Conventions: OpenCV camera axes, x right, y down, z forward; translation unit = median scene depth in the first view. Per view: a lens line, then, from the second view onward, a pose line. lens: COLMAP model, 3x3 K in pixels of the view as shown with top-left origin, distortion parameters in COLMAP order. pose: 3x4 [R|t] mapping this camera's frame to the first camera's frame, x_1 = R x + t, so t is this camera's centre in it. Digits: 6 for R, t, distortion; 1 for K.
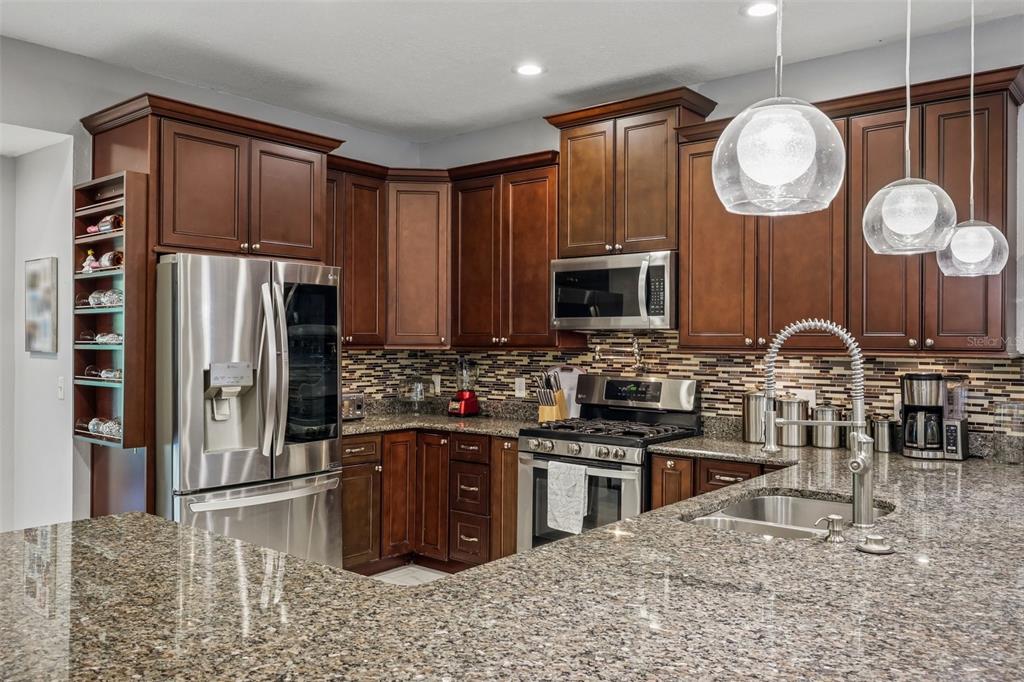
lens RADIAL K [[801.2, 0, 510.0], [0, 801.2, 339.6], [0, 0, 1]] dist [-0.002115, -0.000694]
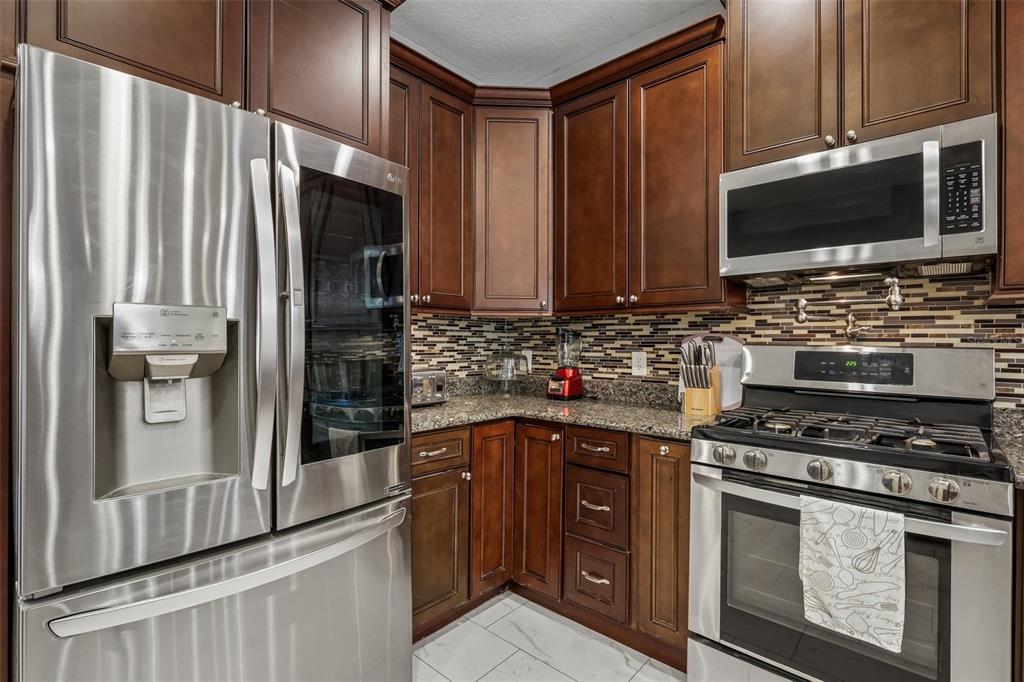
lens RADIAL K [[474.4, 0, 511.2], [0, 474.4, 340.5], [0, 0, 1]] dist [-0.005748, 0.002194]
pose [[0.999076, -0.000904, -0.042965, -0.117909], [0.000928, 0.999999, 0.000529, 0.044986], [0.042965, -0.000569, 0.999076, 0.647026]]
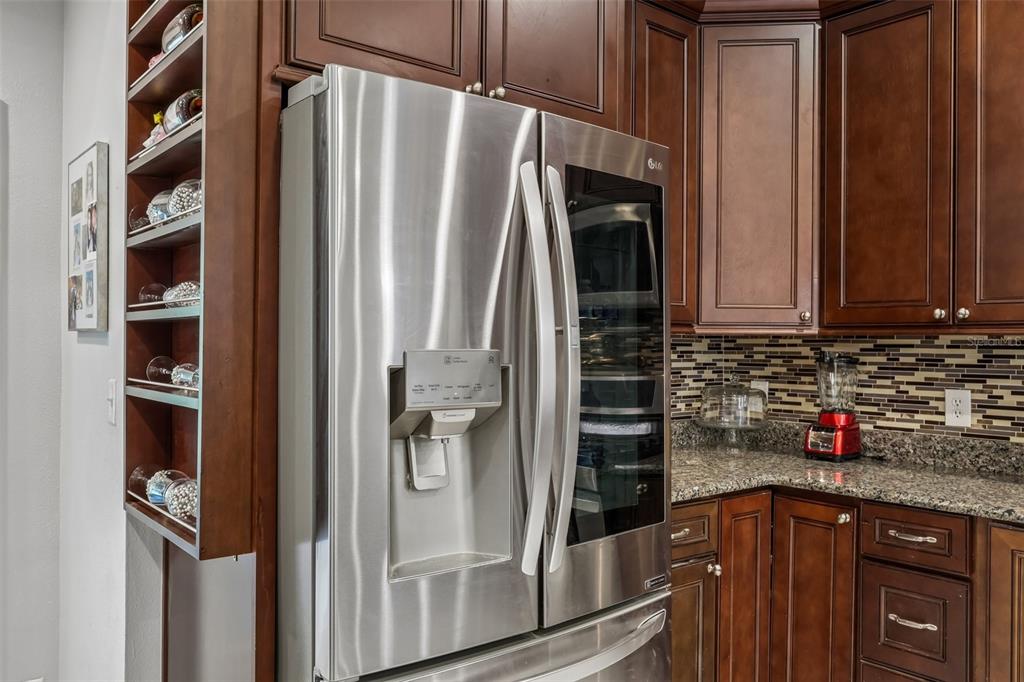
lens RADIAL K [[801.2, 0, 509.9], [0, 801.2, 339.7], [0, 0, 1]] dist [-0.002115, -0.000694]
pose [[0.981935, 0.002465, -0.189201, -0.217046], [-0.002835, 0.999995, -0.001685, 0.021304], [0.189196, 0.002191, 0.981937, 0.542032]]
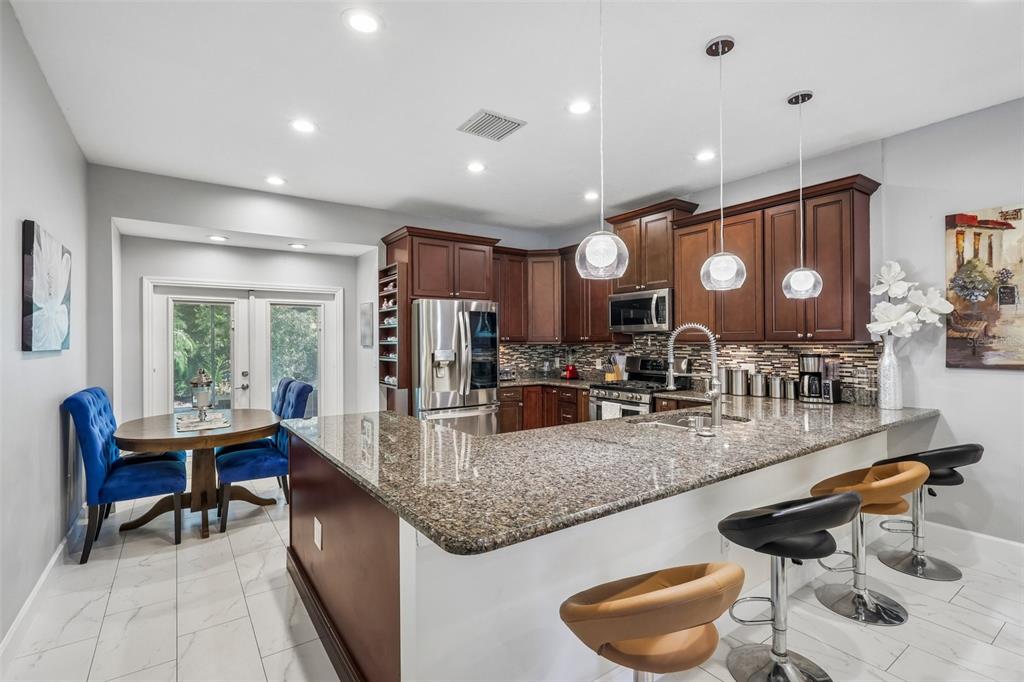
lens RADIAL K [[474.4, 0, 510.8], [0, 474.4, 339.3], [0, 0, 1]] dist [-0.005748, 0.002194]
pose [[0.963381, -0.010924, -0.267913, 0.138712], [0.009463, 0.999932, -0.006744, 0.010028], [0.267968, 0.003962, 0.963420, -0.139318]]
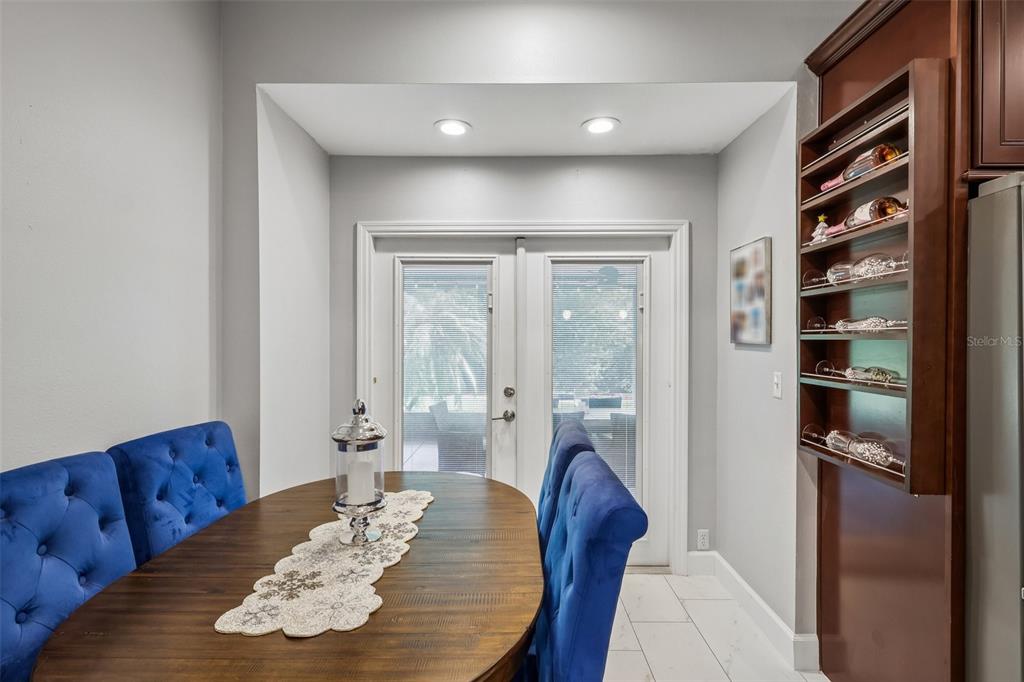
lens RADIAL K [[474.4, 0, 508.4], [0, 474.4, 339.2], [0, 0, 1]] dist [-0.005748, 0.002194]
pose [[0.626353, -0.000418, -0.779539, -0.333634], [0.000577, 1.000000, -0.000072, 0.010365], [0.779539, -0.000405, 0.626354, 0.438443]]
